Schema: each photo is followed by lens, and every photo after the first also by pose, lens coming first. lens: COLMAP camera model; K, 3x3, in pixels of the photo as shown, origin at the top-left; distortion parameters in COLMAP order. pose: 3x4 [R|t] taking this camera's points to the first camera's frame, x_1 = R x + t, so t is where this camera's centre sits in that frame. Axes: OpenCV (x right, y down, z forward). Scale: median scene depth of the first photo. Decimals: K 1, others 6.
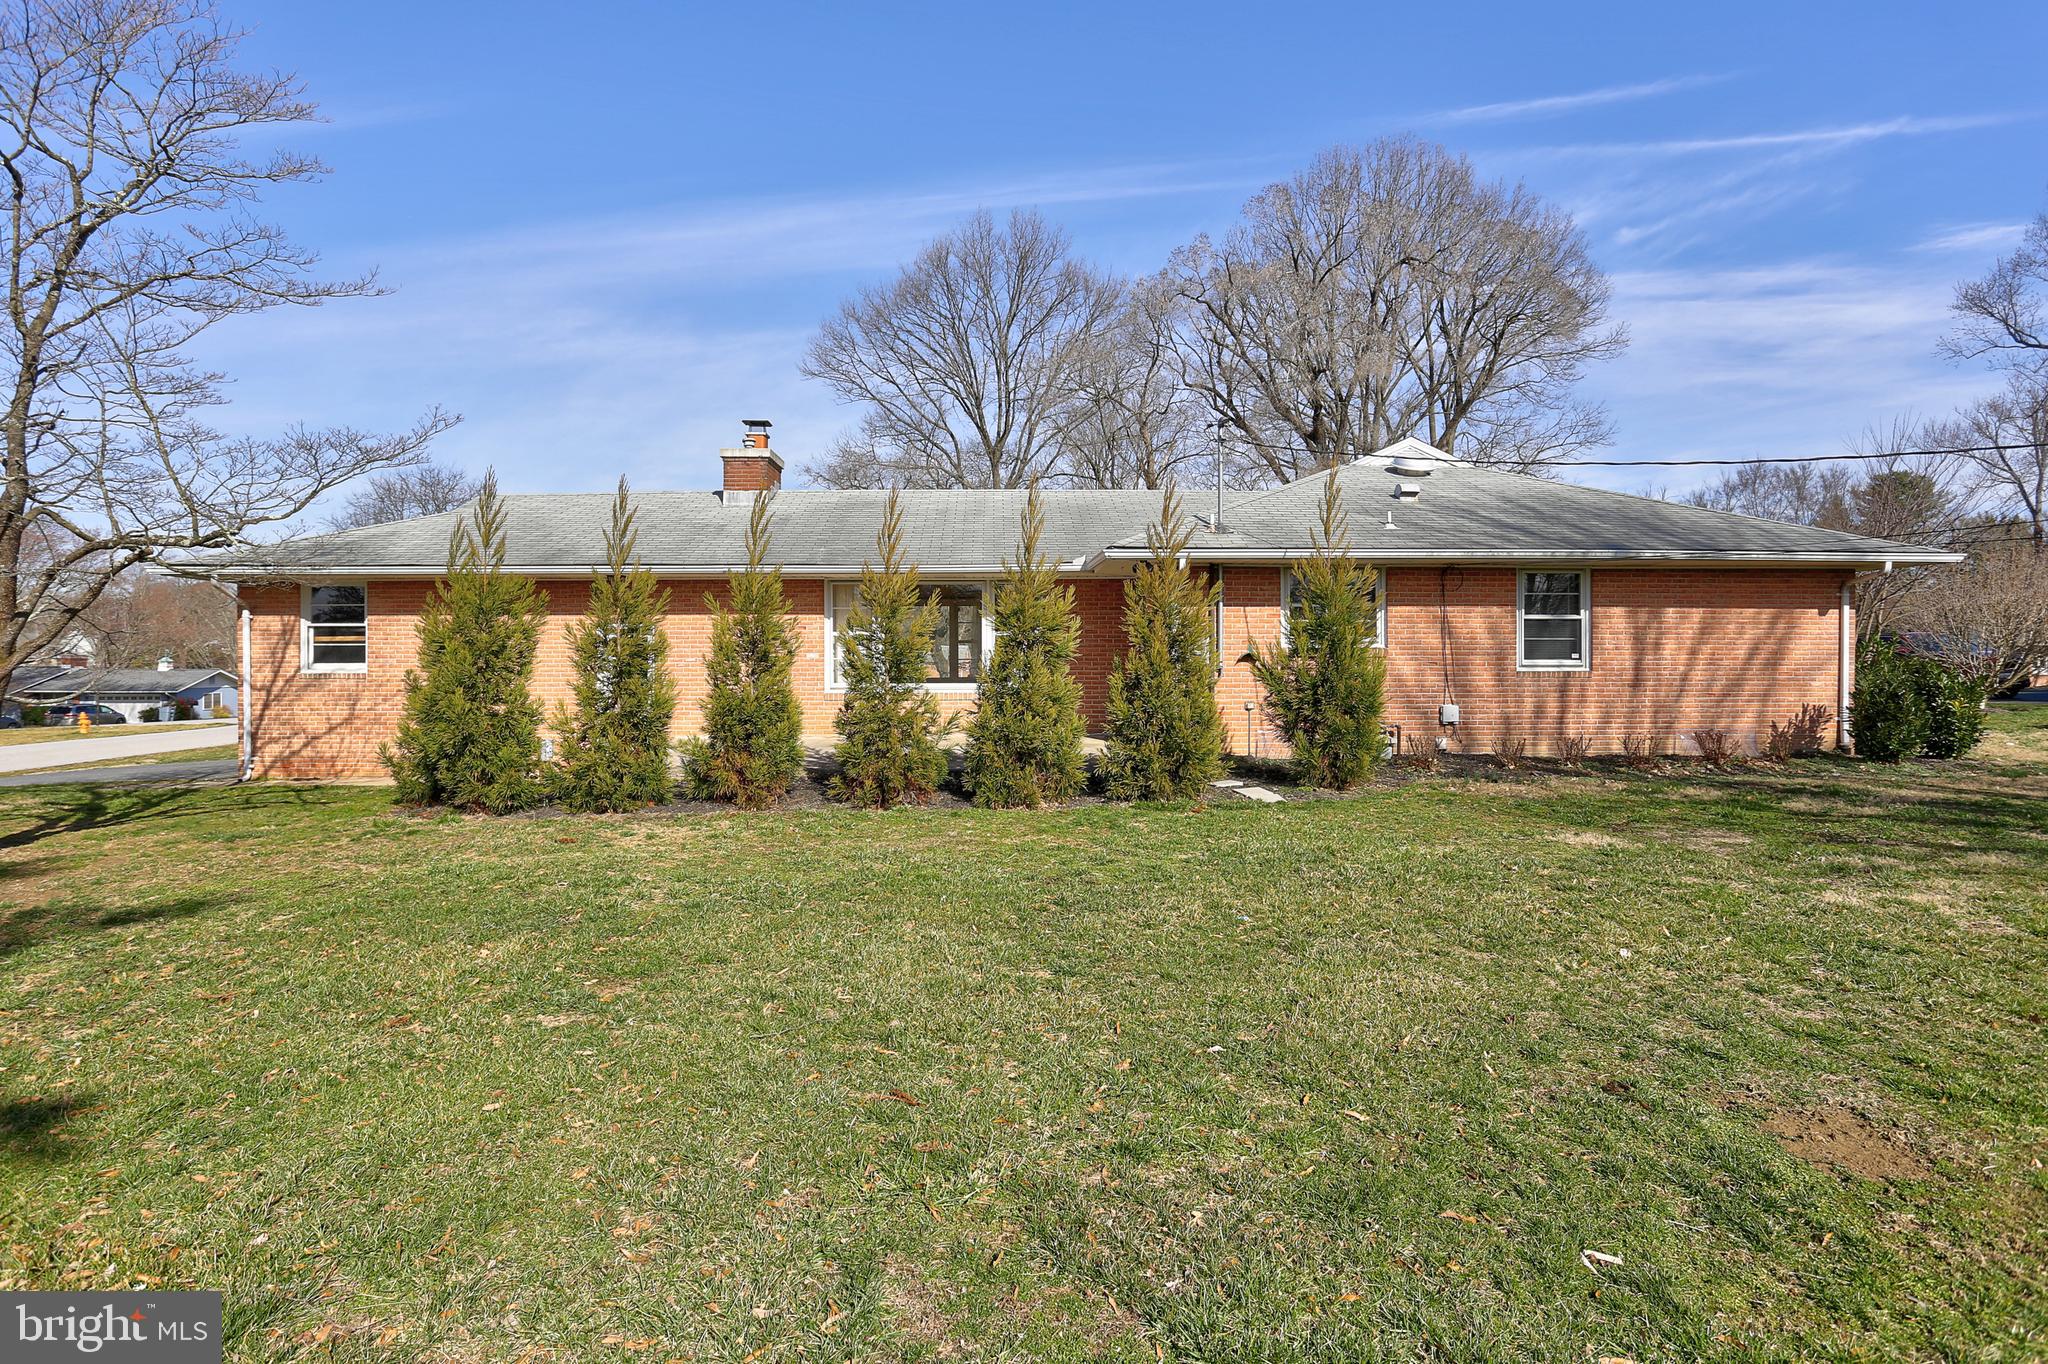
lens RADIAL K [[1048.4, 0, 1015.1], [0, 1048.4, 678.7], [0, 0, 1]] dist [-0.073364, 0.044450]
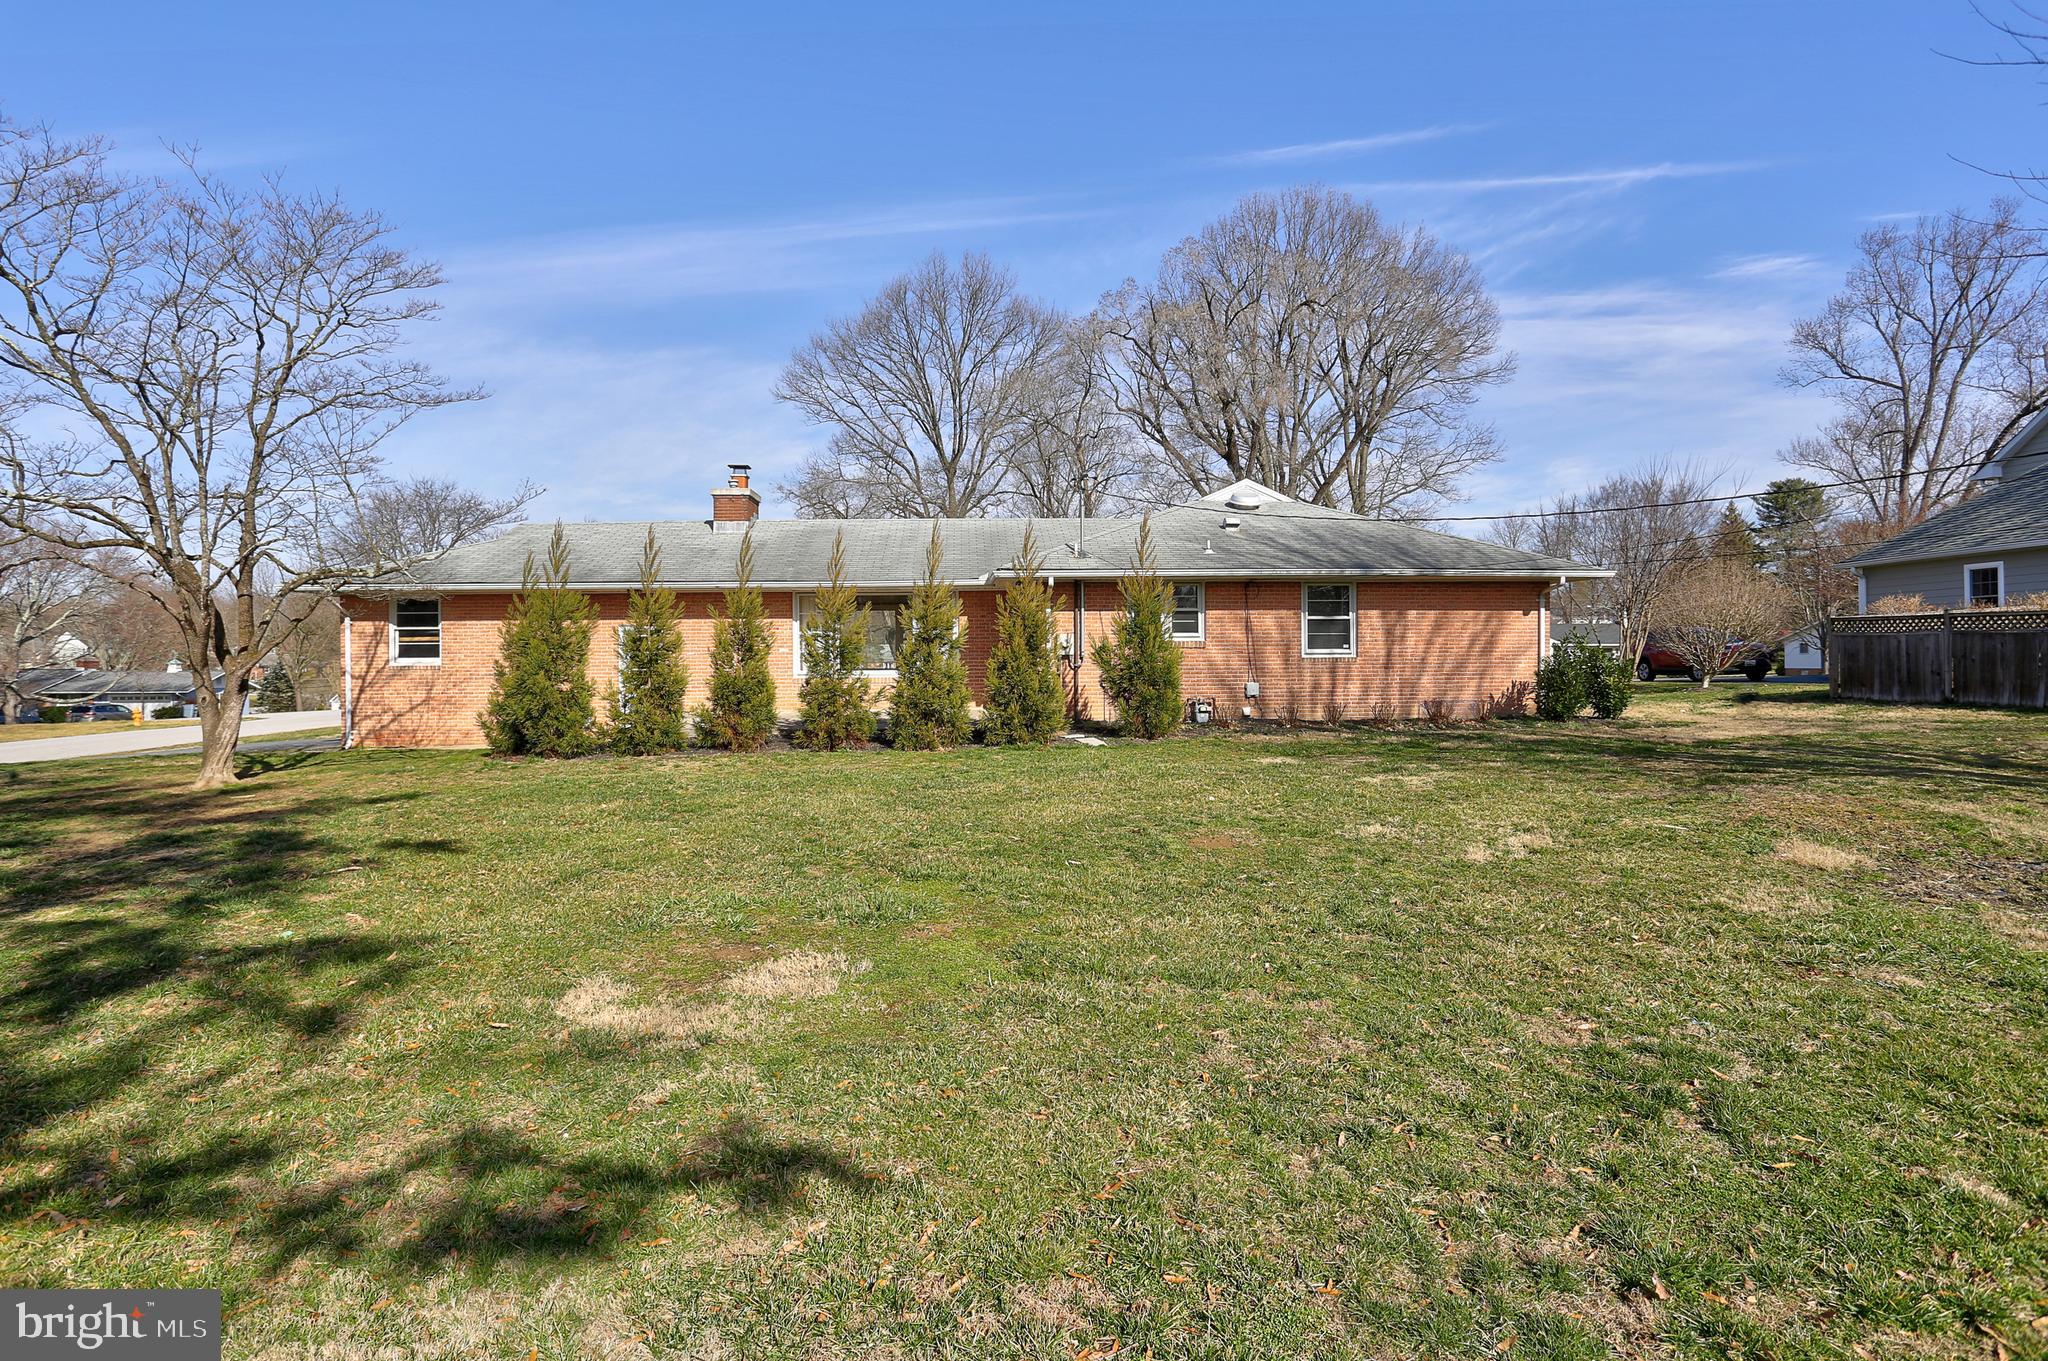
lens RADIAL K [[1006.3, 0, 998.5], [0, 1006.3, 666.3], [0, 0, 1]] dist [-0.071412, 0.033483]
pose [[0.999834, -0.005942, 0.017235, 0.064647], [0.006108, 0.999935, -0.009624, 0.014726], [-0.017176, 0.009728, 0.999805, -0.316559]]
